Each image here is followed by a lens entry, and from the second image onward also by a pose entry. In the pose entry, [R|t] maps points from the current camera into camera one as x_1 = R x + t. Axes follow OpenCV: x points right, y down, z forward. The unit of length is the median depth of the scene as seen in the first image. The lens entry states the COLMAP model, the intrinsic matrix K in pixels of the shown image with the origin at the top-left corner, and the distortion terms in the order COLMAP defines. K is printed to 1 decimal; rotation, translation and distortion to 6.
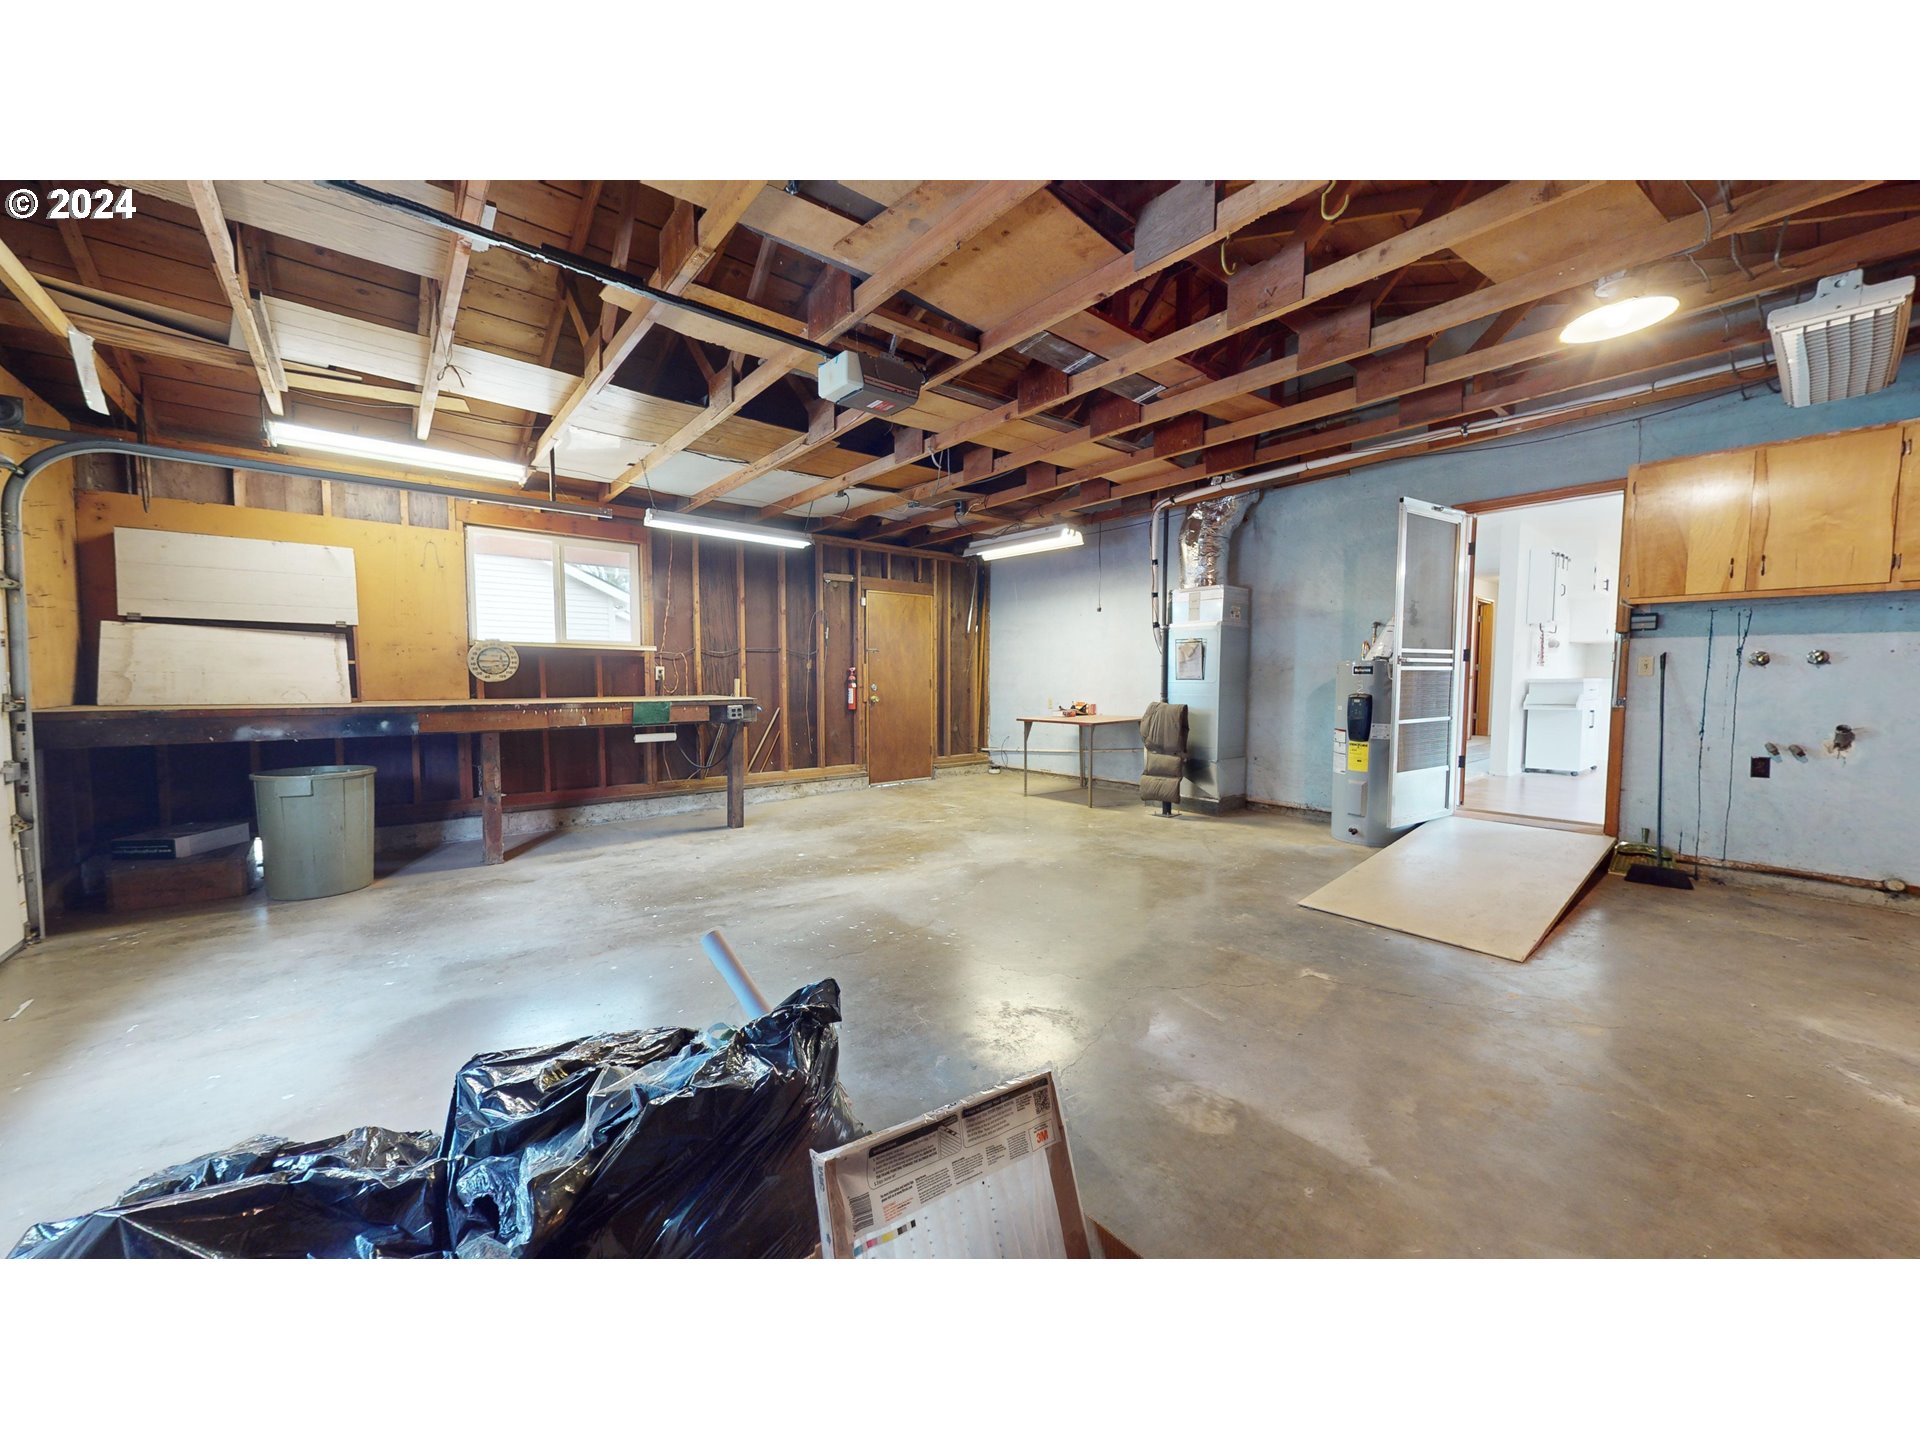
lens RADIAL K [[701.4, 0, 959.1], [0, 701.4, 719.9], [0, 0, 1]] dist [-0.002133, 0.000417]
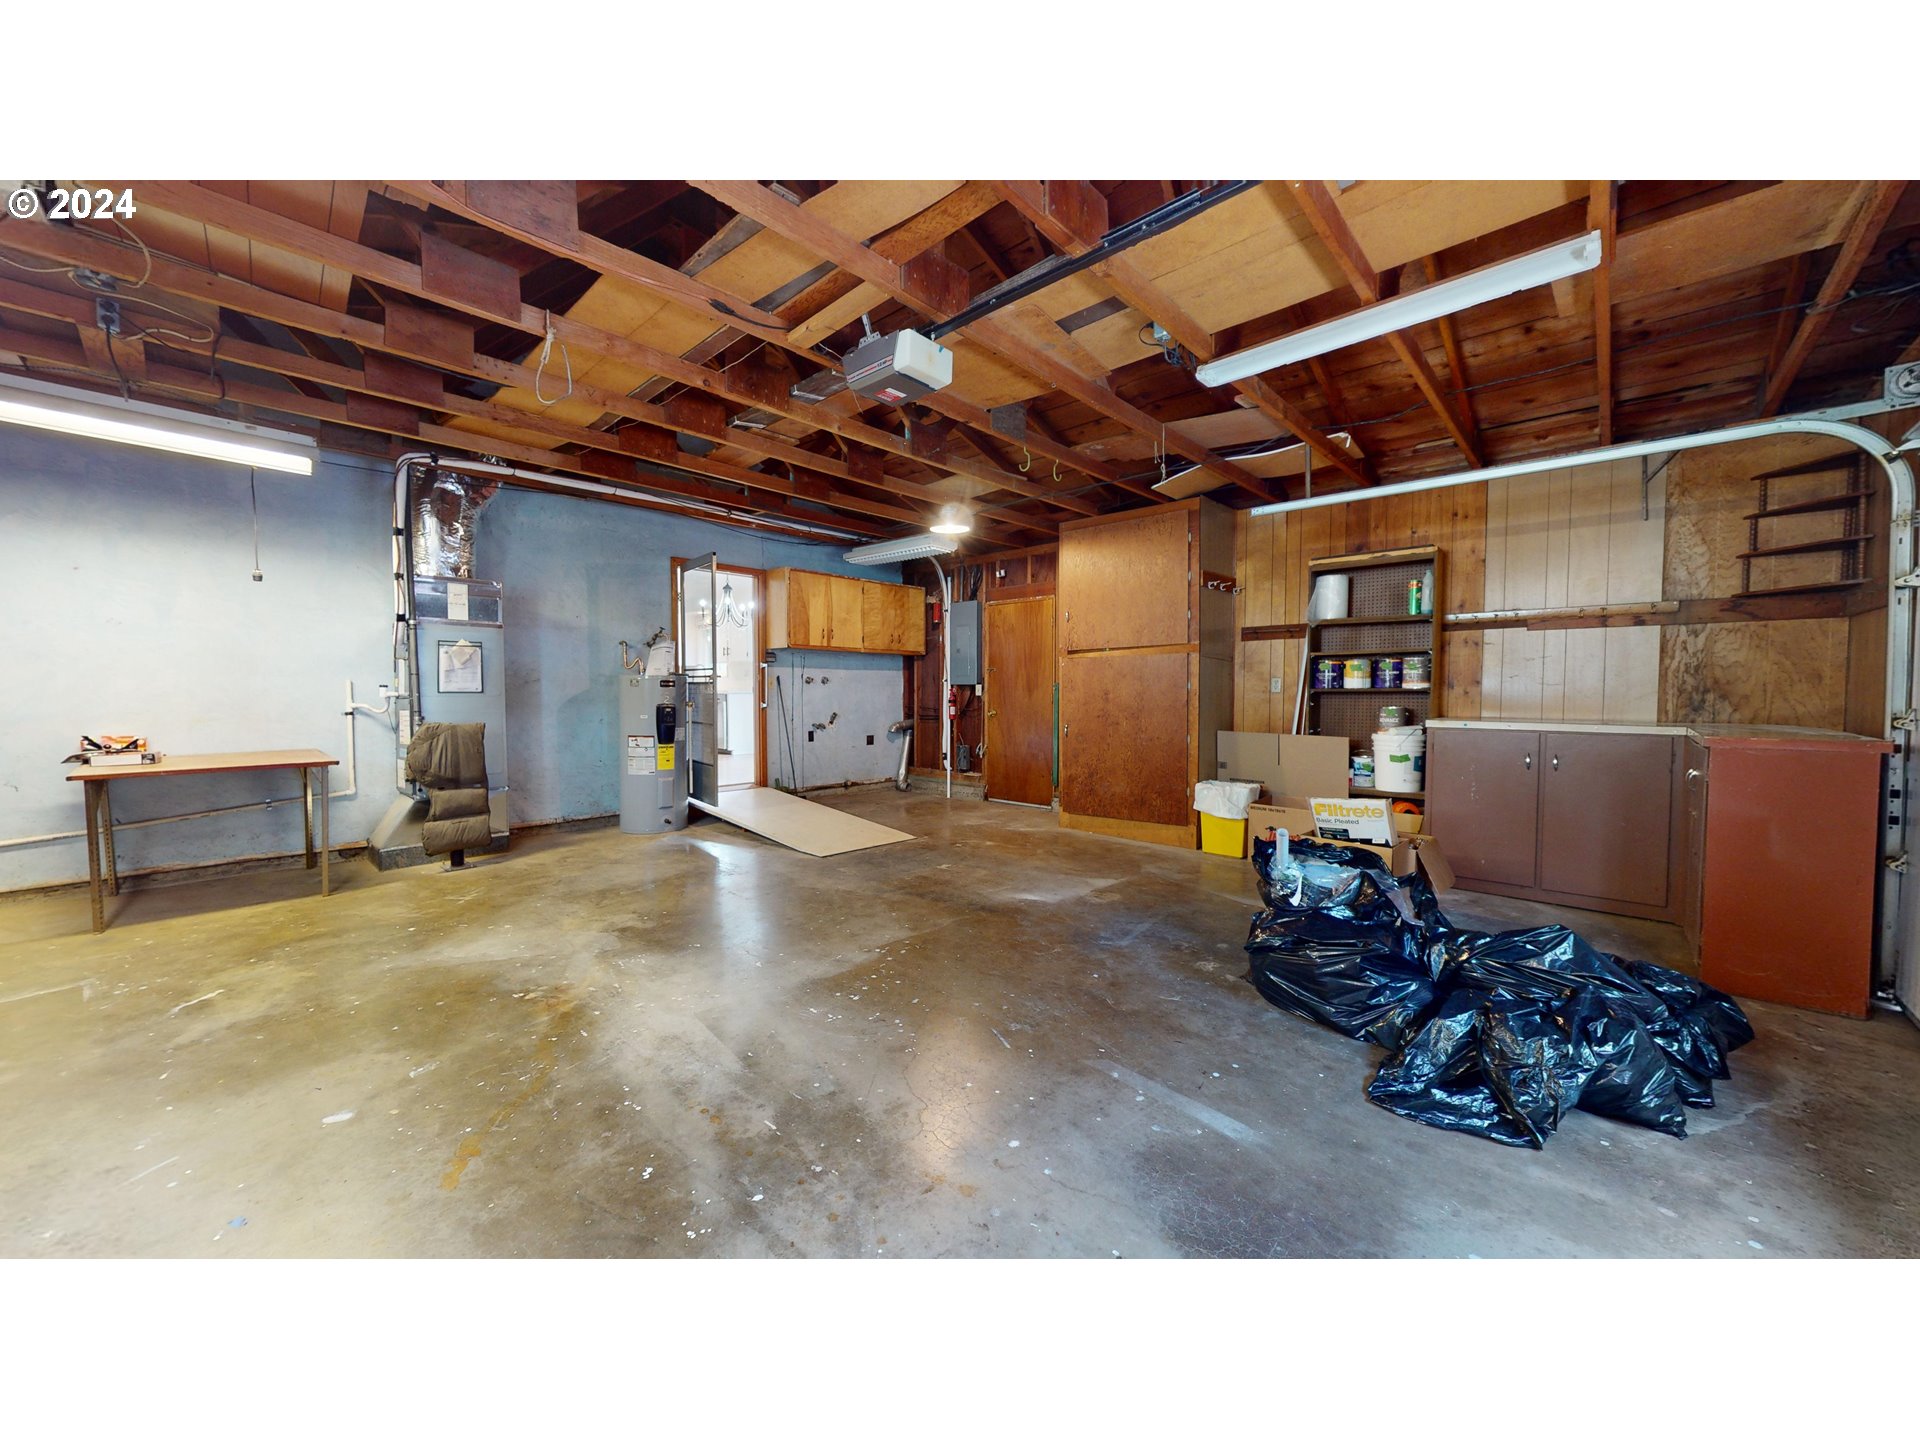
lens RADIAL K [[701.4, 0, 961.6], [0, 701.4, 719.0], [0, 0, 1]] dist [-0.002133, 0.000417]
pose [[-0.129410, -0.041583, 0.990719, -0.710454], [0.059015, 0.997026, 0.049557, -0.043738], [-0.989833, 0.064881, -0.126571, 0.709830]]
